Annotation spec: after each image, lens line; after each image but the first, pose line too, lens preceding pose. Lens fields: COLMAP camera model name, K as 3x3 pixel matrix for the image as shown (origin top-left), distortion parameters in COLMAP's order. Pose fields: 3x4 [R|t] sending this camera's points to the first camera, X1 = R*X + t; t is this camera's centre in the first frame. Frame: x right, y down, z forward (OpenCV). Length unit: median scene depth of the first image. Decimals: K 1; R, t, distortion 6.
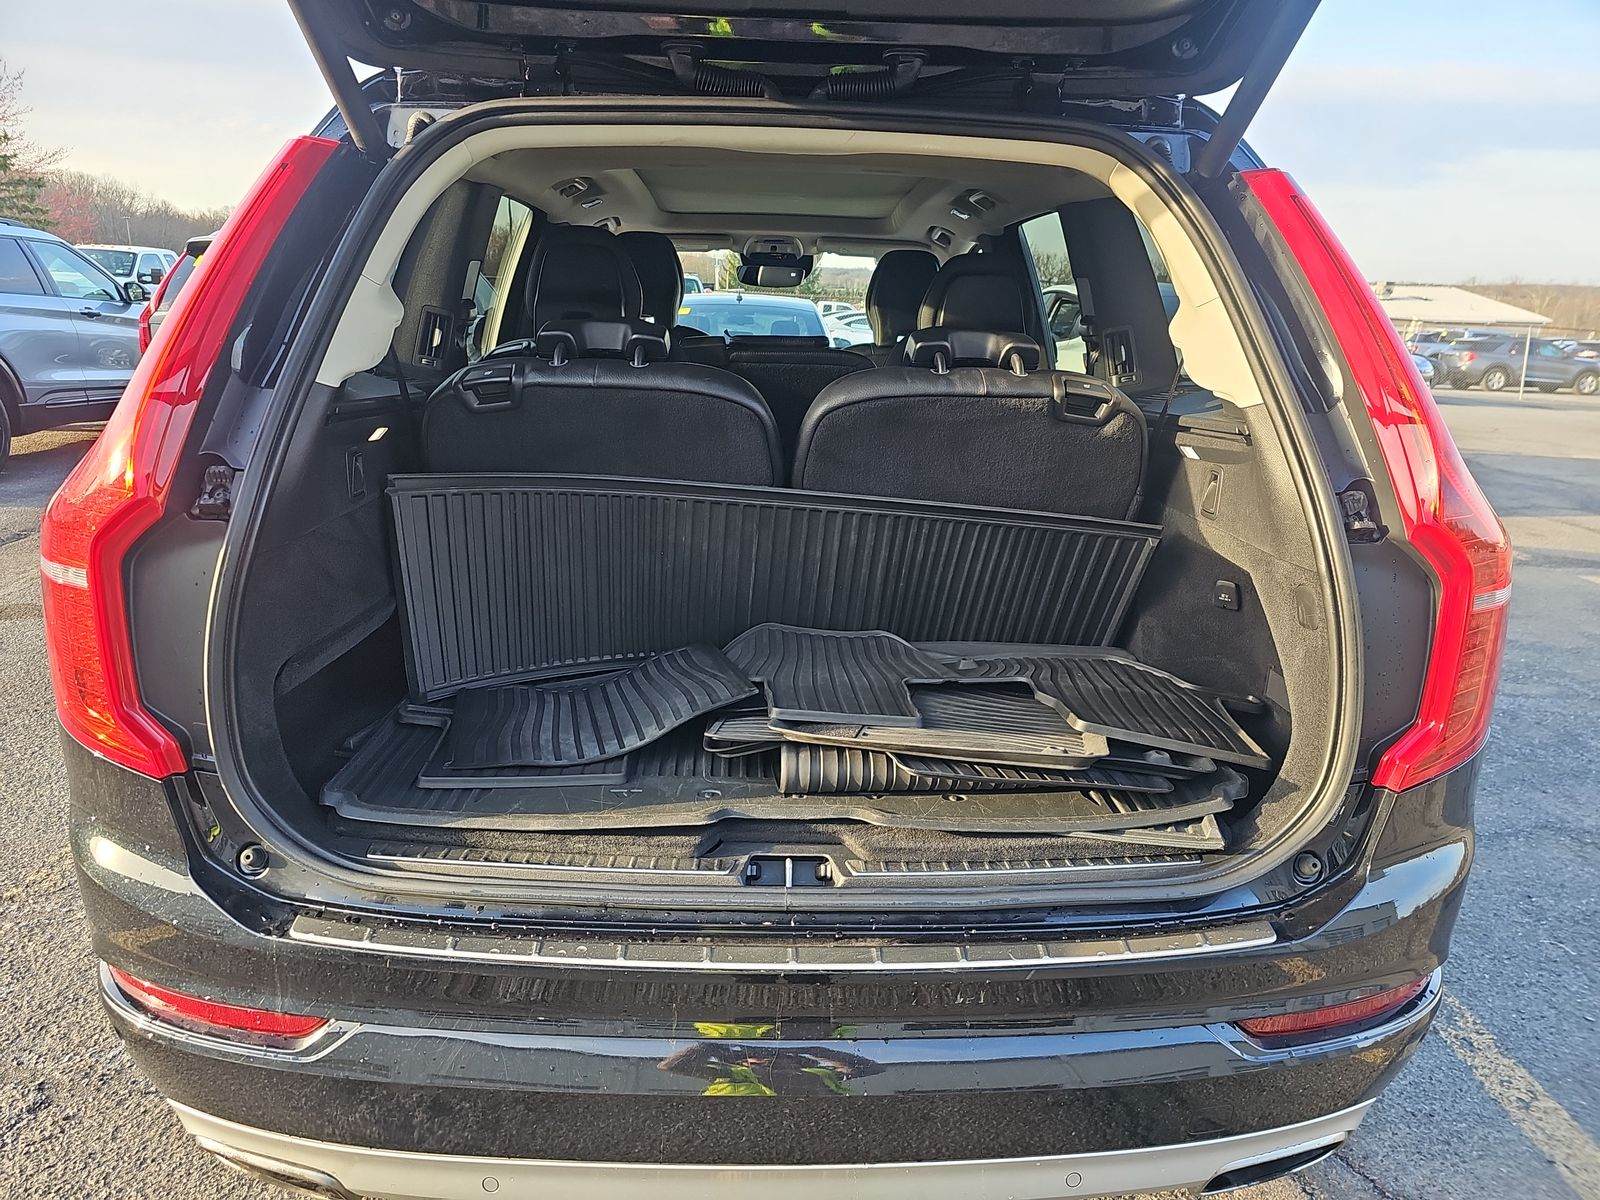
lens RADIAL K [[1045.9, 0, 800.0], [0, 1045.9, 600.0], [0, 0, 1]] dist [0.012249, -0.004659]
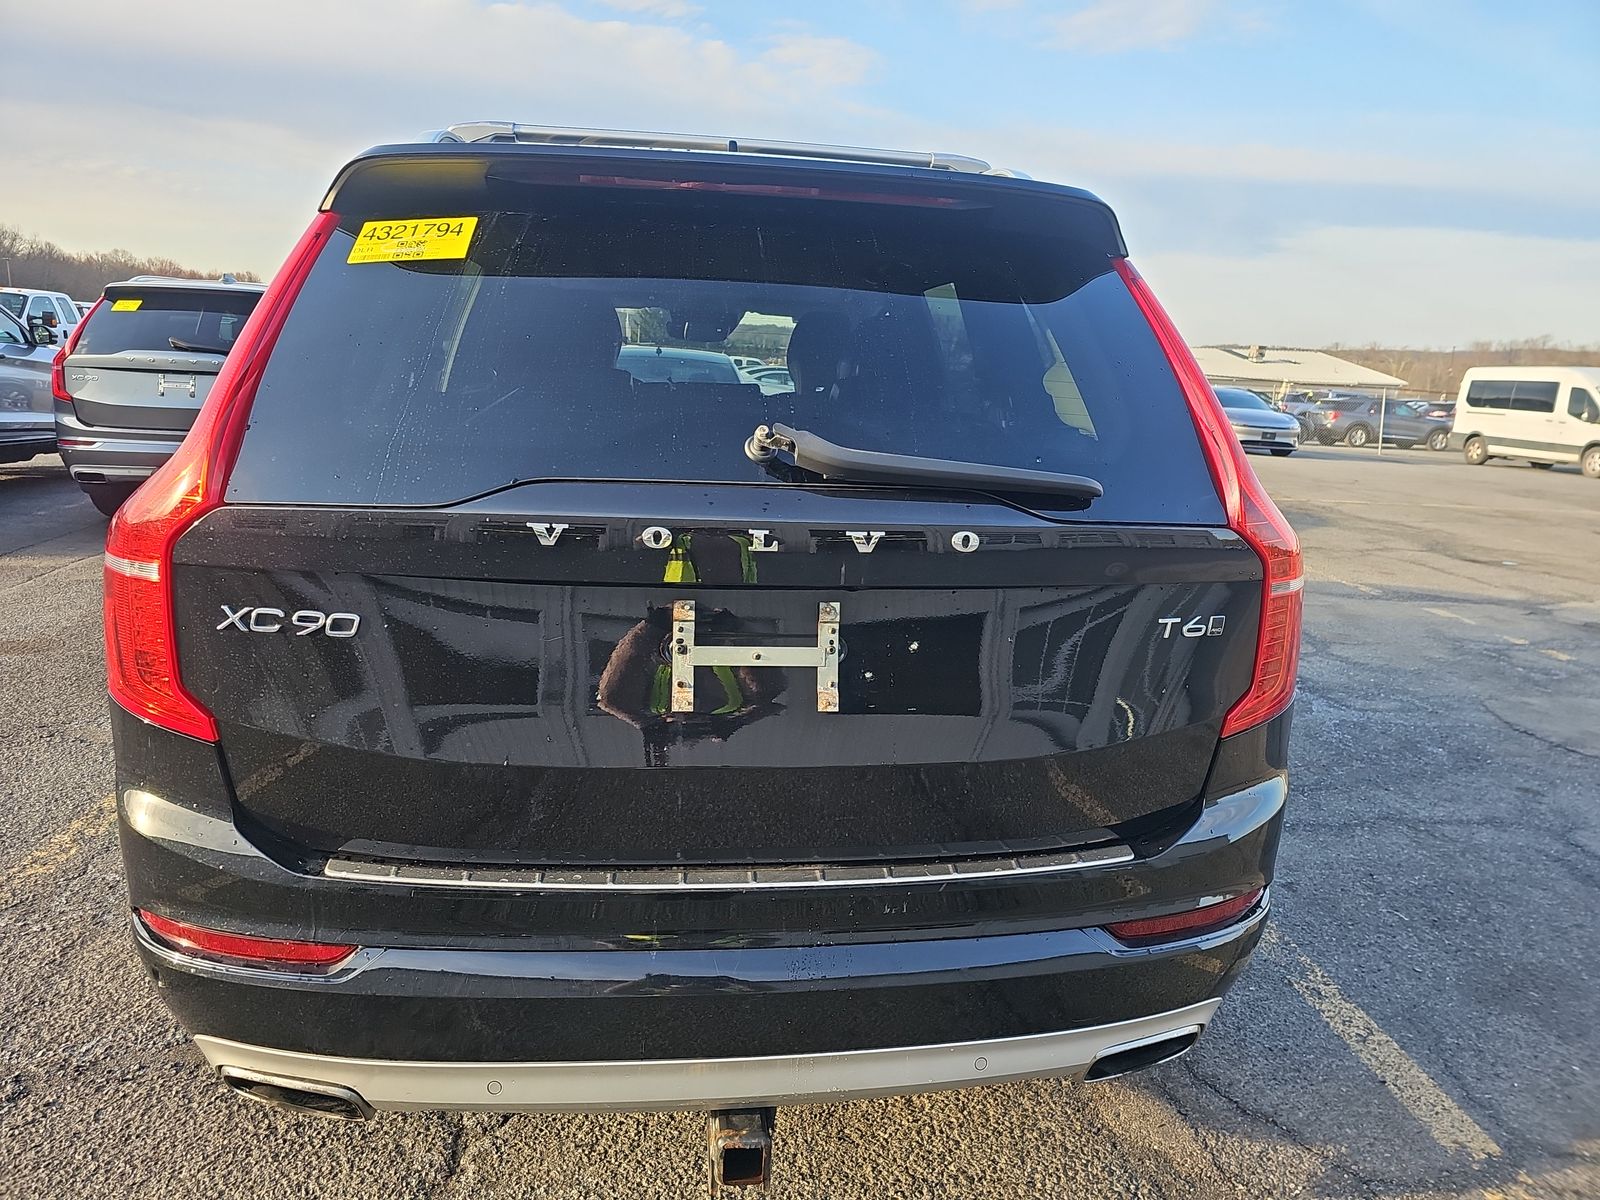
lens RADIAL K [[1137.2, 0, 800.0], [0, 1137.2, 600.0], [0, 0, 1]] dist [0.027171, -0.007599]
pose [[0.995315, -0.005942, 0.096505, -0.049972], [0.012550, 0.997606, -0.068009, 0.069022], [-0.095870, 0.068901, 0.993006, -0.226759]]
